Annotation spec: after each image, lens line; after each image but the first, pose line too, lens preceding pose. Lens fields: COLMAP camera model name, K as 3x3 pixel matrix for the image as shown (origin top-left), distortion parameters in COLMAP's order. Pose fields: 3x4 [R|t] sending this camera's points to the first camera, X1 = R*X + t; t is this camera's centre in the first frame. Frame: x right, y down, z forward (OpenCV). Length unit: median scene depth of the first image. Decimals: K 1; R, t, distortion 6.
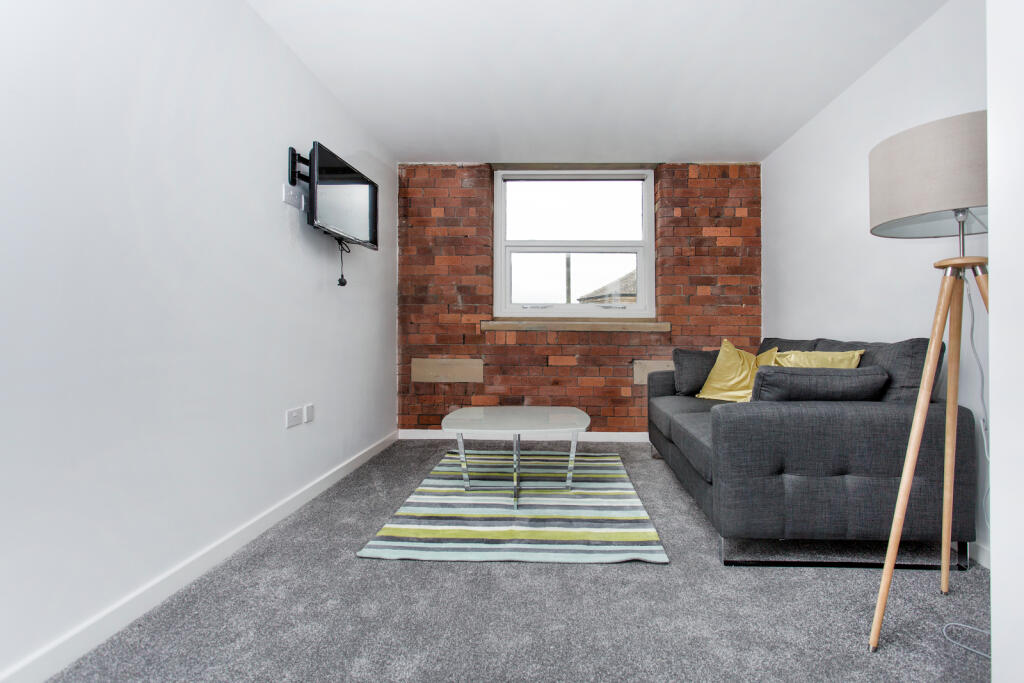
lens RADIAL K [[512.2, 0, 549.8], [0, 512.2, 335.7], [0, 0, 1]] dist [-0.002333, -0.000028]
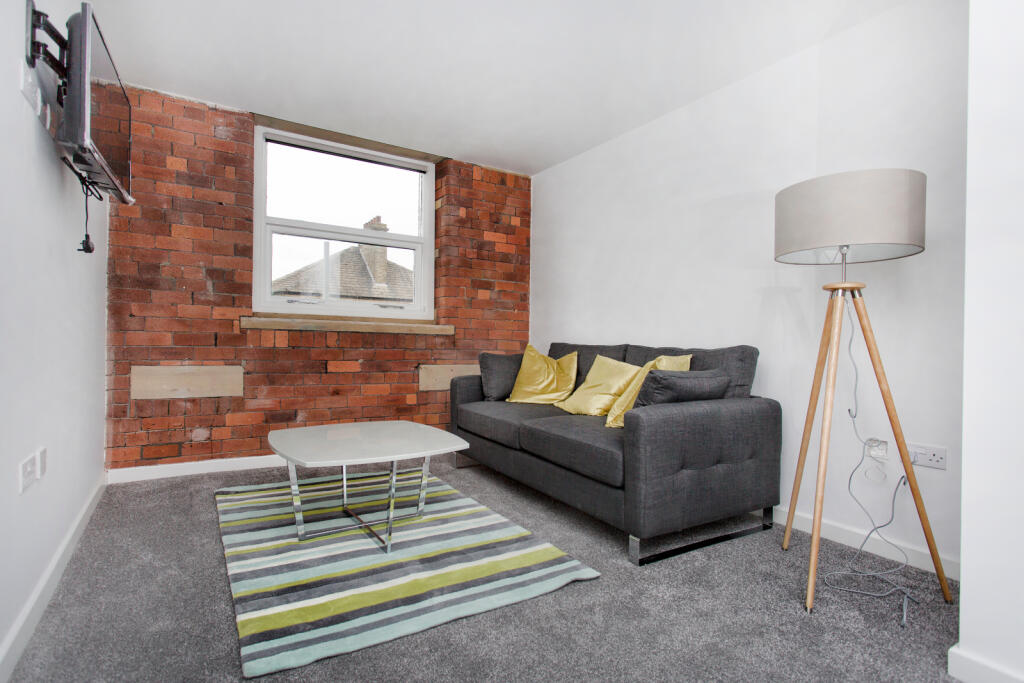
lens RADIAL K [[512.0, 0, 426.7], [0, 512.0, 343.5], [0, 0, 1]] dist [0.000166, 0.000428]
pose [[0.845798, 0.008920, 0.533429, -0.325641], [-0.015744, 0.999842, 0.008243, 0.001200], [-0.533271, -0.015370, 0.845805, 0.210070]]
